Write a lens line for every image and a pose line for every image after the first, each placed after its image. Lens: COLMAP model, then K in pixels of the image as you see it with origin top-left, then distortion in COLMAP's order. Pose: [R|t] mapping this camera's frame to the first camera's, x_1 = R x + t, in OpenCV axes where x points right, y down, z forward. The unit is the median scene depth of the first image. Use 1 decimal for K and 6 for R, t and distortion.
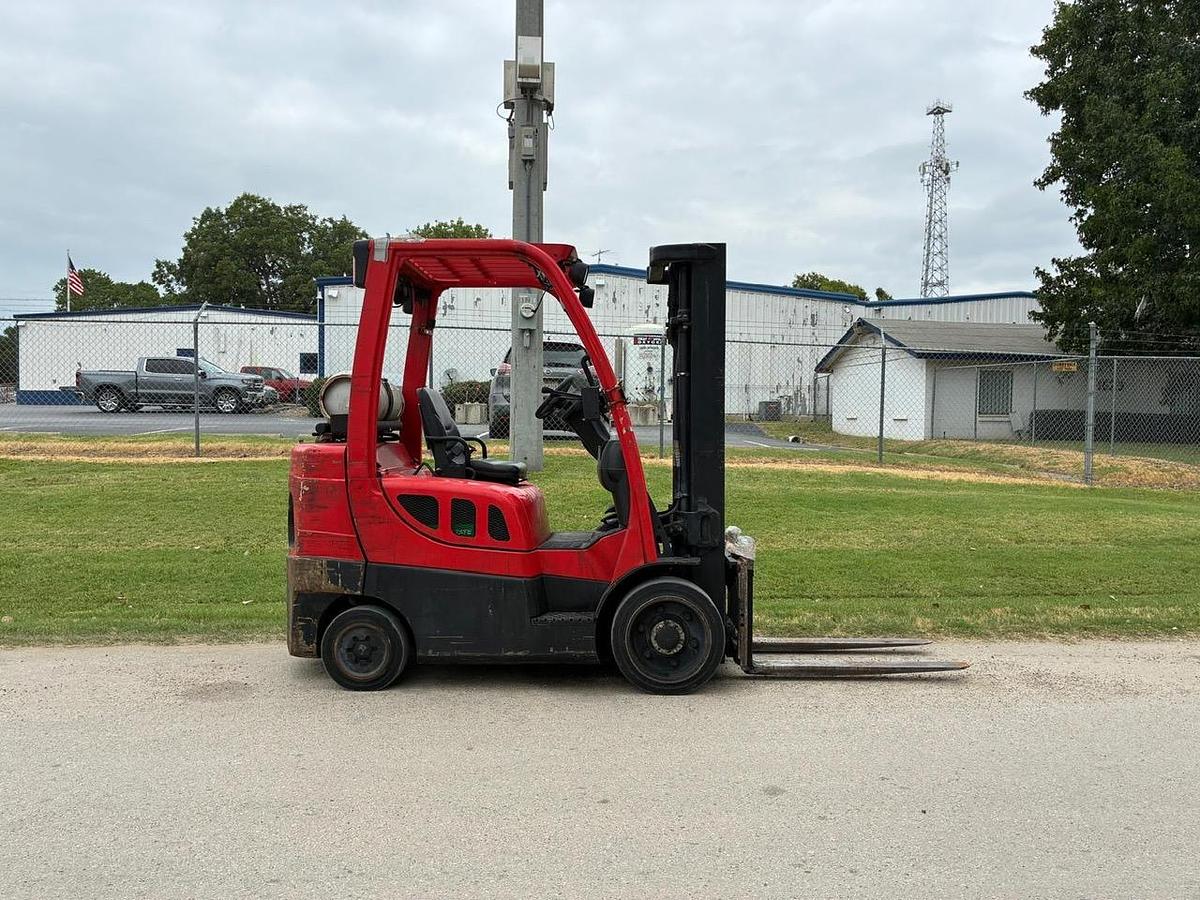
lens RADIAL K [[908.2, 0, 600.0], [0, 908.2, 450.0], [0, 0, 1]] dist [0.036781, -0.038272]
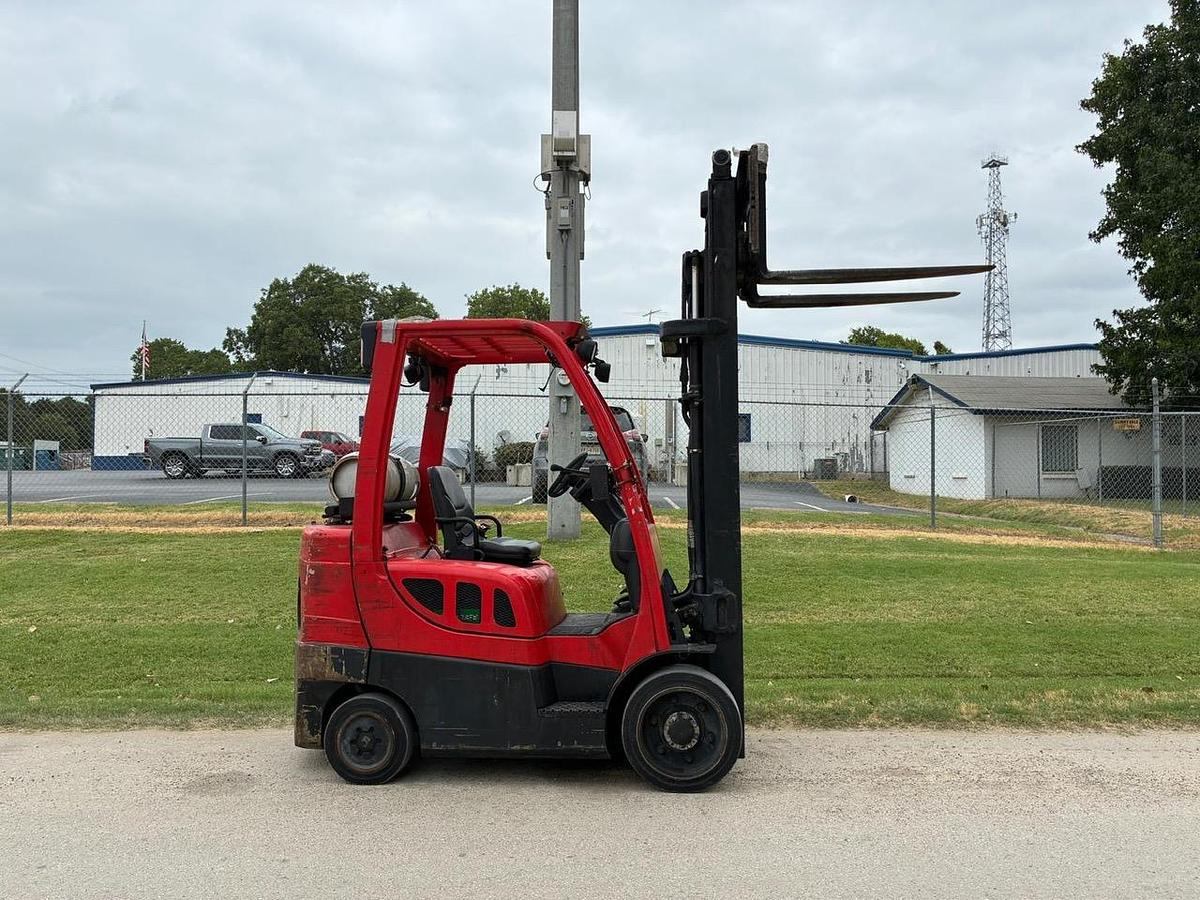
lens RADIAL K [[908.2, 0, 600.0], [0, 908.2, 450.0], [0, 0, 1]] dist [0.036781, -0.038272]
pose [[0.997948, -0.012309, -0.062839, 0.011158], [0.008311, 0.997948, -0.063495, -0.005476], [0.063491, 0.062842, 0.996002, 0.006586]]
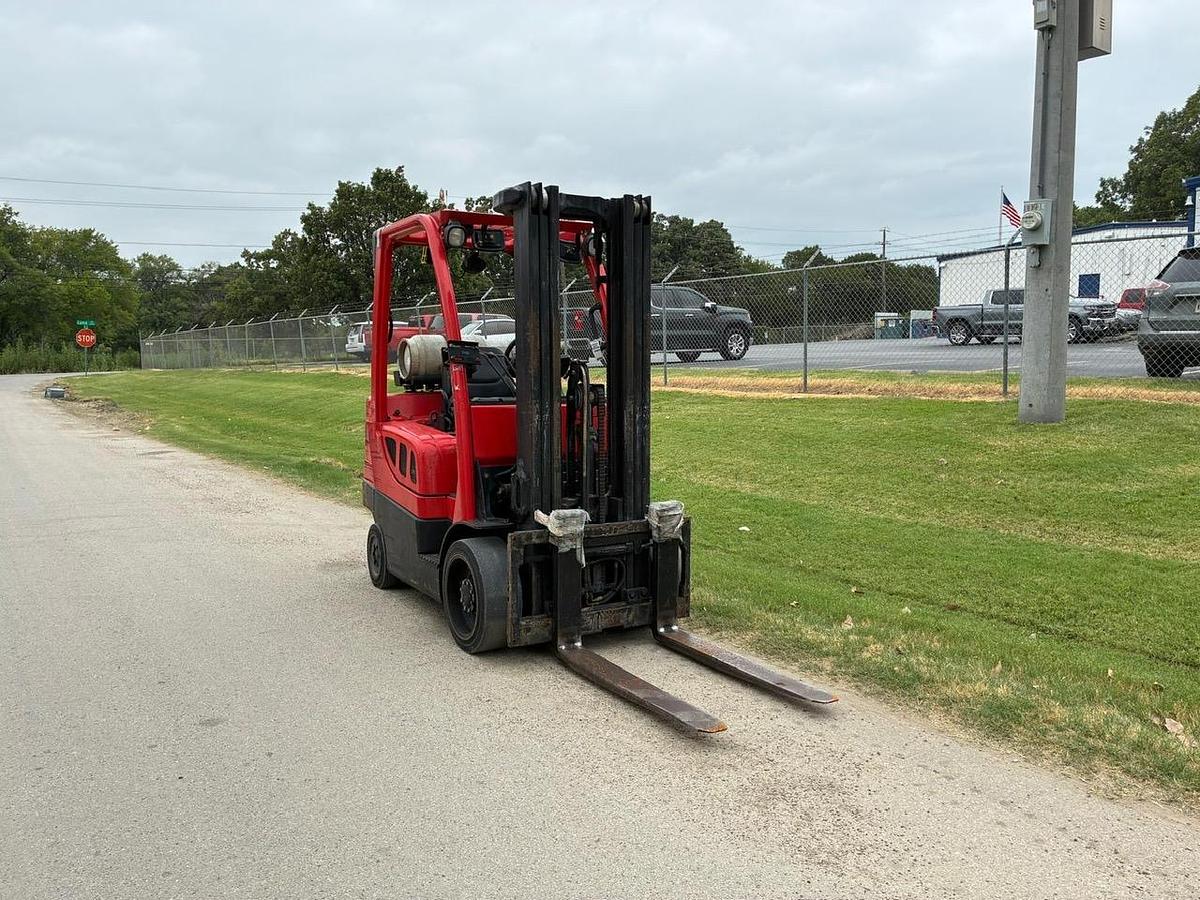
lens RADIAL K [[907.8, 0, 604.7], [0, 907.8, 451.2], [0, 0, 1]] dist [0.047807, -0.057766]
pose [[0.561934, 0.076477, -0.823639, 0.200603], [-0.010213, 0.996282, 0.085539, -0.008299], [0.827119, -0.039655, 0.560626, 0.117399]]
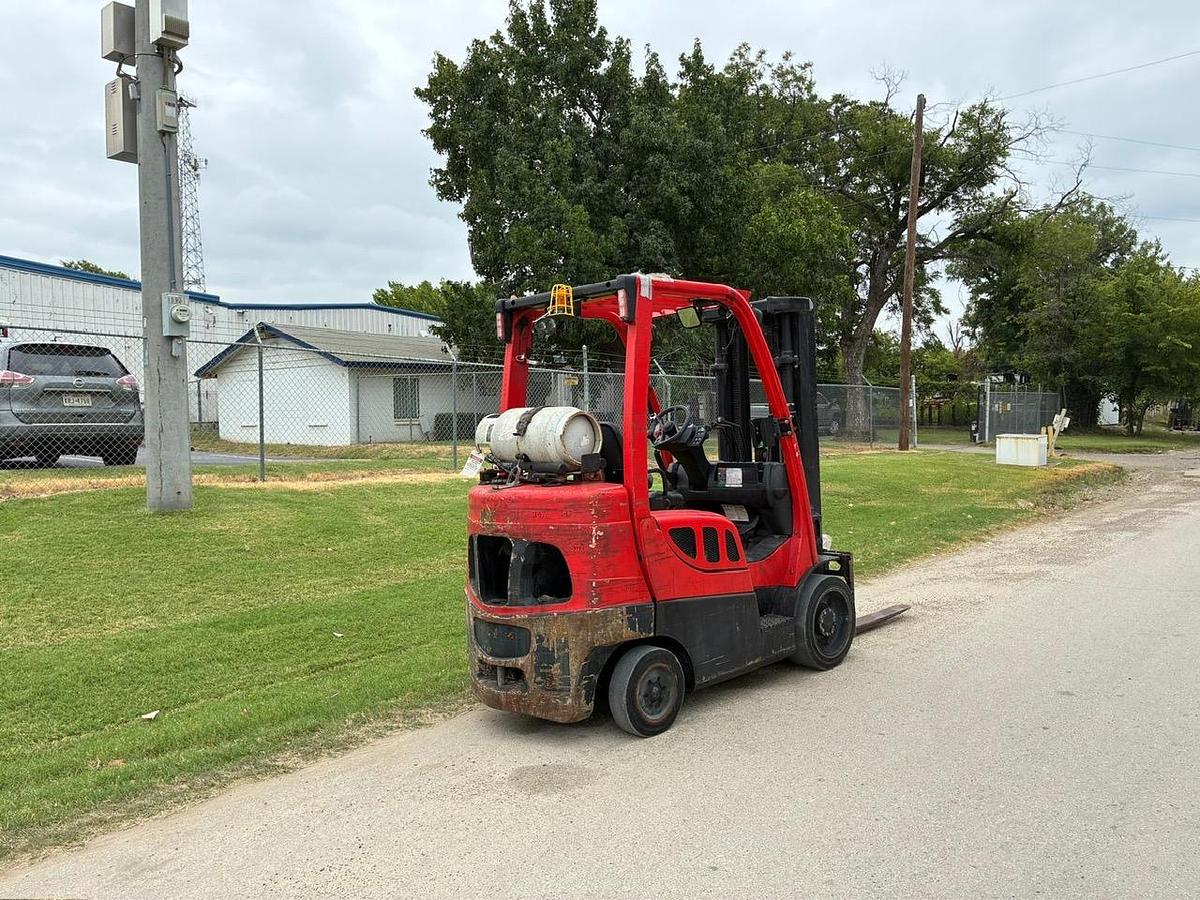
lens RADIAL K [[908.2, 0, 600.0], [0, 908.2, 450.0], [0, 0, 1]] dist [0.036781, -0.038272]
pose [[0.711068, -0.051118, 0.701263, -0.207364], [0.051418, 0.998464, 0.020646, -0.013679], [-0.701241, 0.021377, 0.712604, 0.071139]]
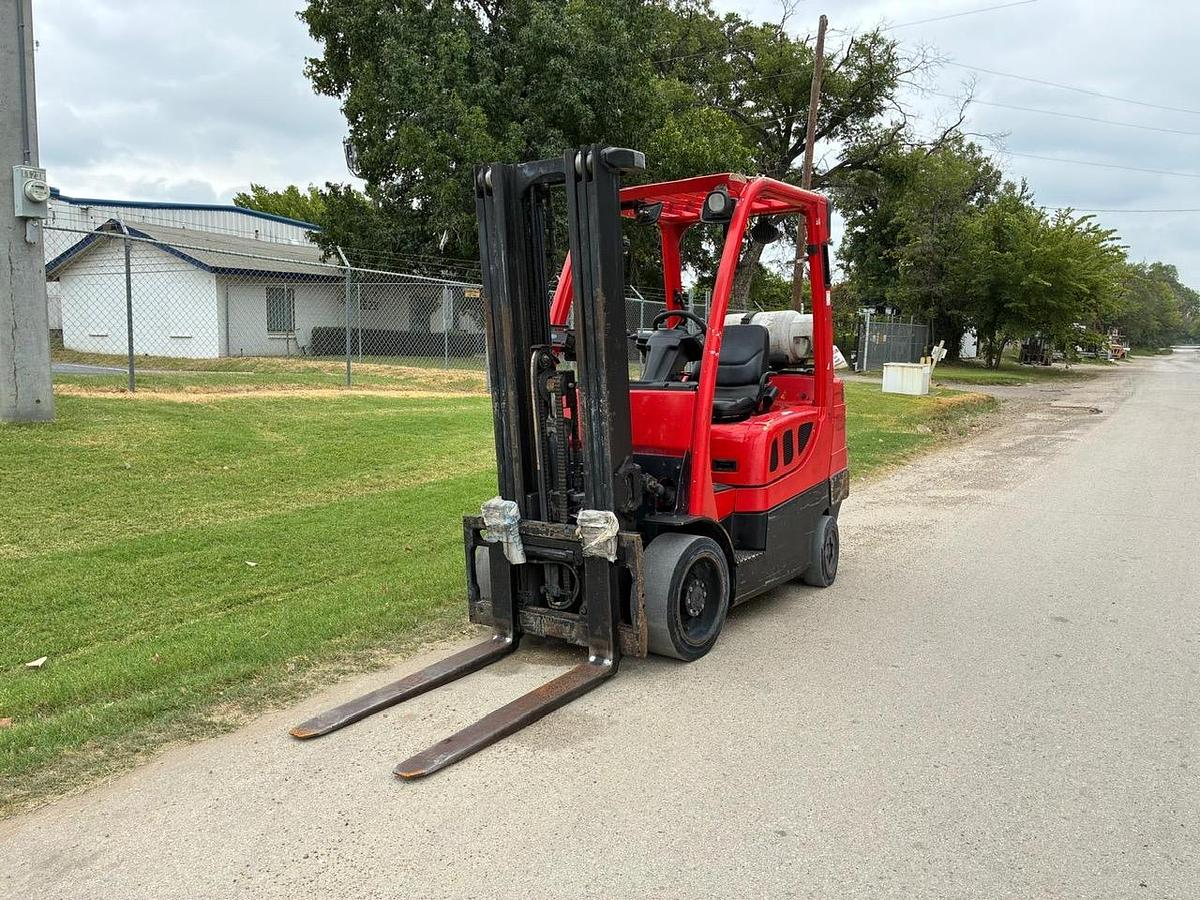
lens RADIAL K [[905.2, 0, 602.9], [0, 905.2, 443.7], [0, 0, 1]] dist [0.061630, -0.086728]
pose [[0.605308, -0.096996, 0.790059, -0.204503], [0.026222, 0.994439, 0.101998, -0.009829], [-0.795559, -0.041023, 0.604486, 0.109474]]
